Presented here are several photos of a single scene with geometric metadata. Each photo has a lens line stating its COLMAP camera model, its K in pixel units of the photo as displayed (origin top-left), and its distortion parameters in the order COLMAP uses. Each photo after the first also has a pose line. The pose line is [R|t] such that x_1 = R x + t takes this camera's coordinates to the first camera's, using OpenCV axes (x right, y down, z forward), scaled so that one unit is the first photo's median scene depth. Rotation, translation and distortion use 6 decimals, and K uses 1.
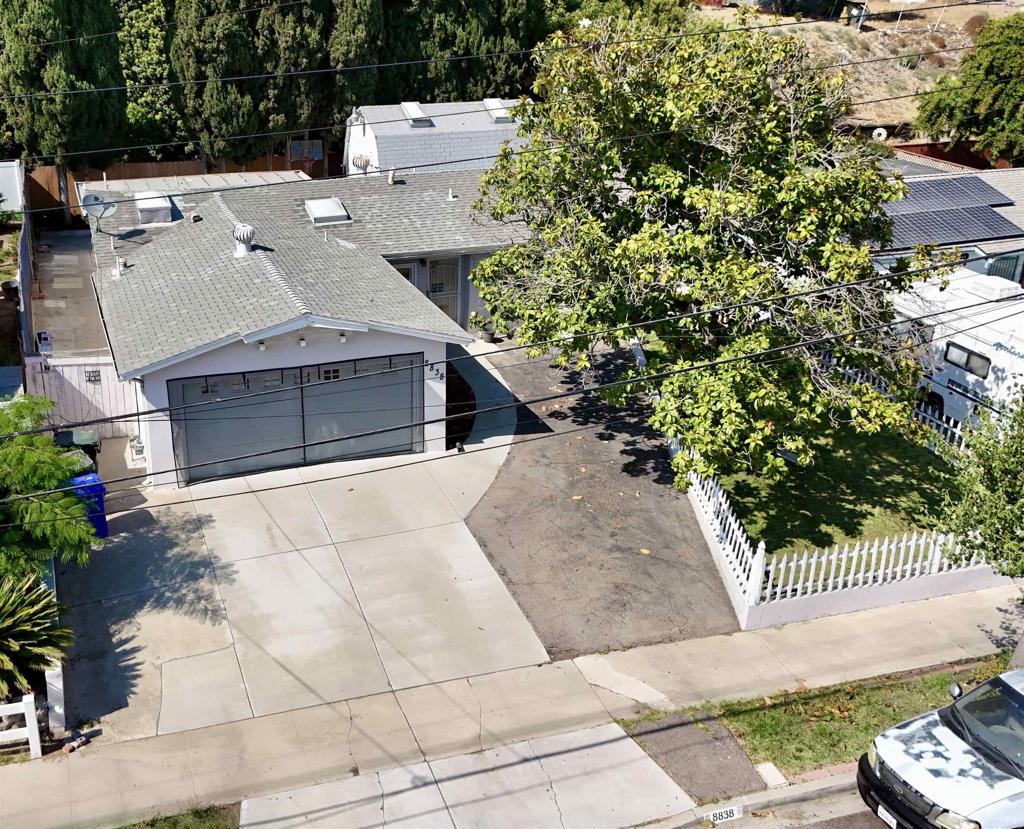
lens RADIAL K [[1099.3, 0, 419.1], [0, 1099.3, 417.9], [0, 0, 1]] dist [0.044304, 0.000000]
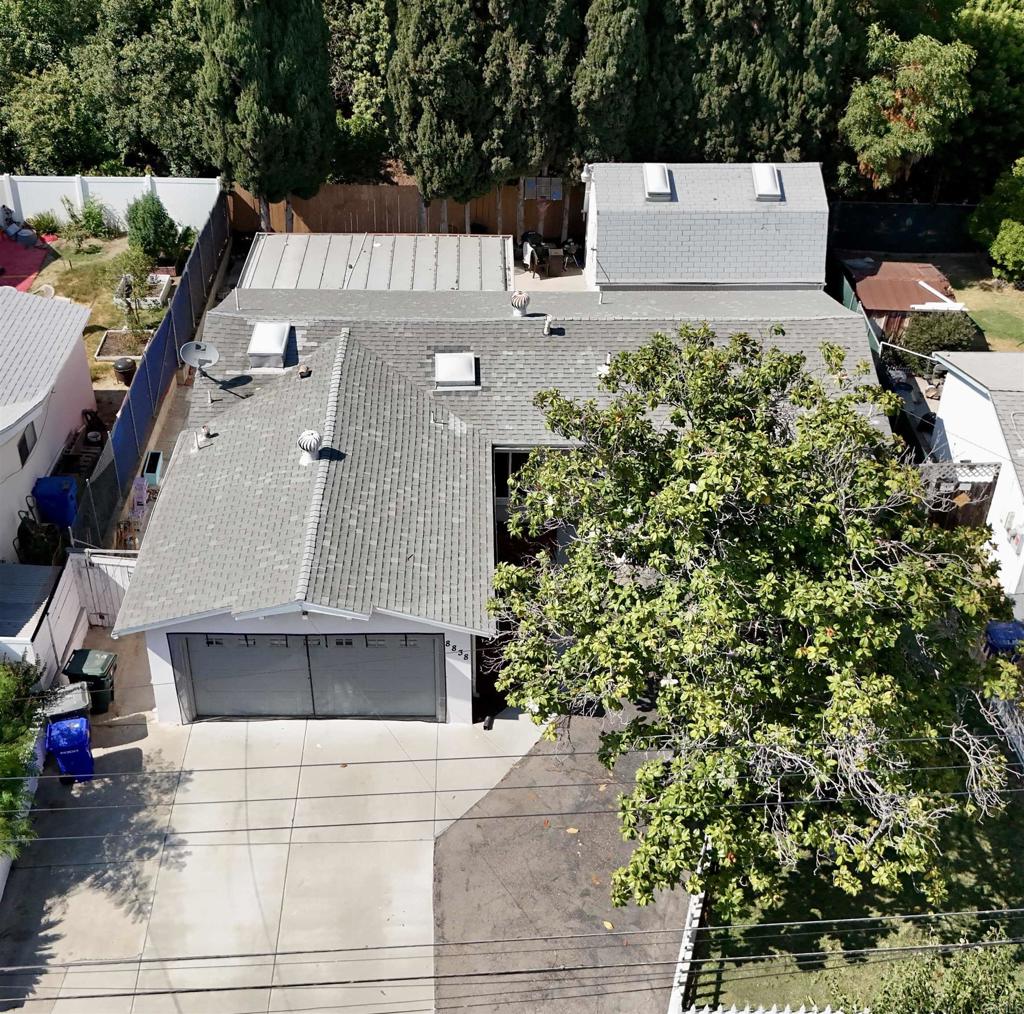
lens RADIAL K [[1337.1, 0, 502.0], [0, 1337.1, 505.5], [0, 0, 1]] dist [0.070723, 0.000000]
pose [[0.952233, 0.181645, -0.245474, 0.188960], [-0.132721, 0.970136, 0.203033, -0.246371], [0.275023, -0.160755, 0.947903, -0.019114]]
